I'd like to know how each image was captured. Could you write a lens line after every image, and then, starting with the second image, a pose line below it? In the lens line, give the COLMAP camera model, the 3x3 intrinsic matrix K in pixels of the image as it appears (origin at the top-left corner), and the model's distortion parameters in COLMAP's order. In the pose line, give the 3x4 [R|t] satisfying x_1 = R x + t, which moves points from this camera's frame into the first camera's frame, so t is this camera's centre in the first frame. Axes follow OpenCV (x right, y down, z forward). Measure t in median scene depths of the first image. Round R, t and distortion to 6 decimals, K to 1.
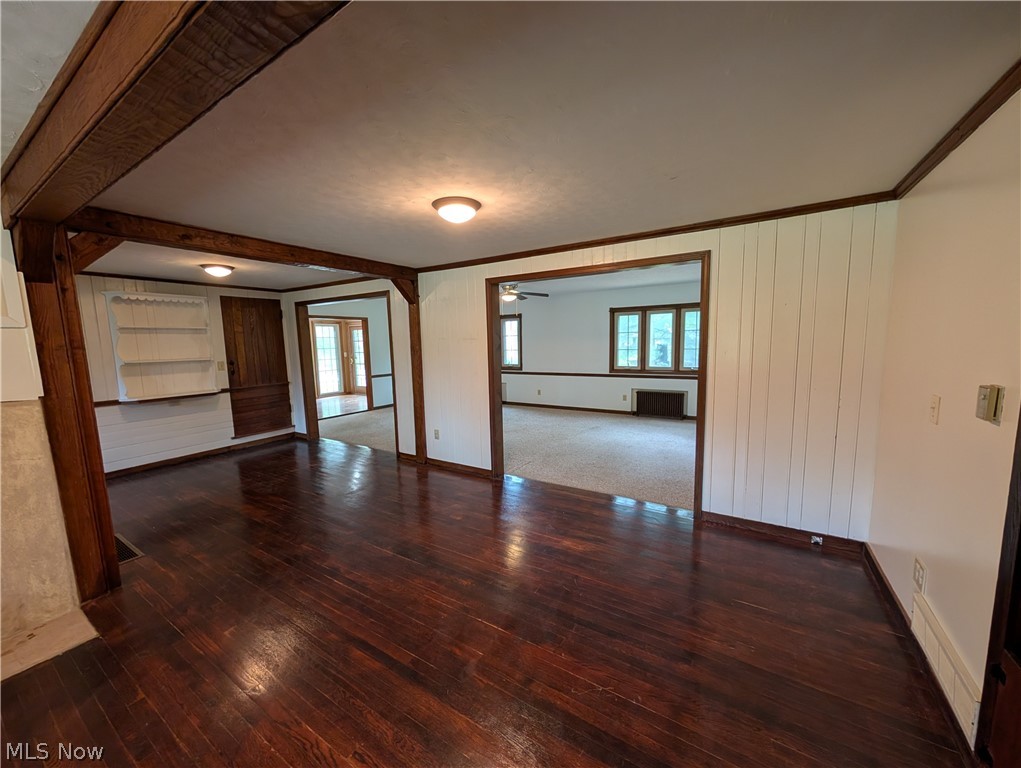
lens RADIAL K [[386.5, 0, 510.8], [0, 386.5, 388.3], [0, 0, 1]] dist [-0.000524, 0.000731]
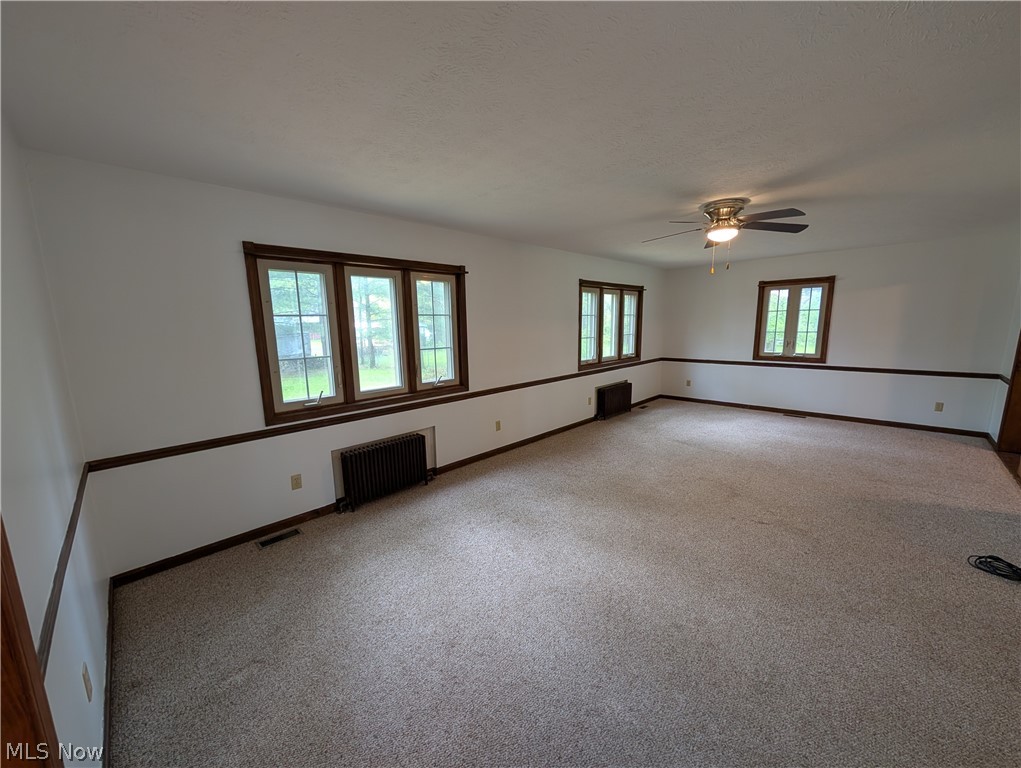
lens RADIAL K [[386.5, 0, 511.8], [0, 386.5, 386.7], [0, 0, 1]] dist [-0.000524, 0.000731]
pose [[0.233443, -0.137940, 0.962537, -0.512098], [0.141336, 0.984188, 0.106765, -0.117086], [-0.962044, 0.111118, 0.249248, 1.049311]]
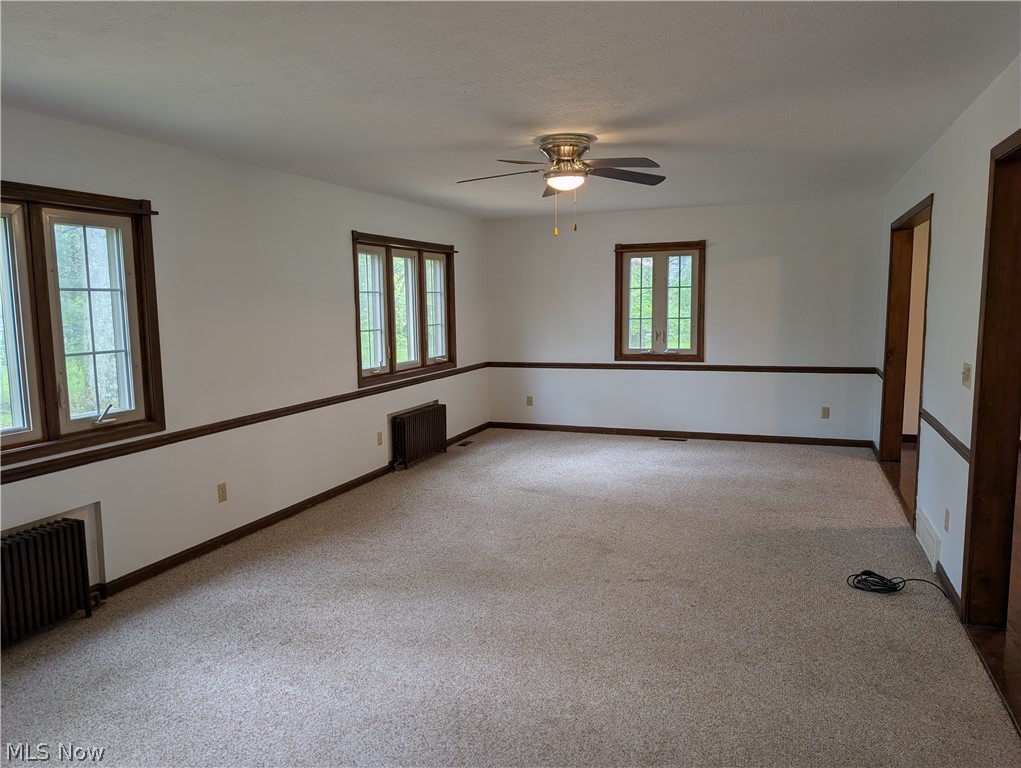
lens RADIAL K [[723.6, 0, 508.0], [0, 723.6, 387.7], [0, 0, 1]] dist [0.025300, -0.023165]
pose [[-0.173220, -0.090880, 0.980681, -0.589538], [0.150977, 0.981514, 0.117624, -0.119297], [-0.973242, 0.168435, -0.156297, 1.073874]]
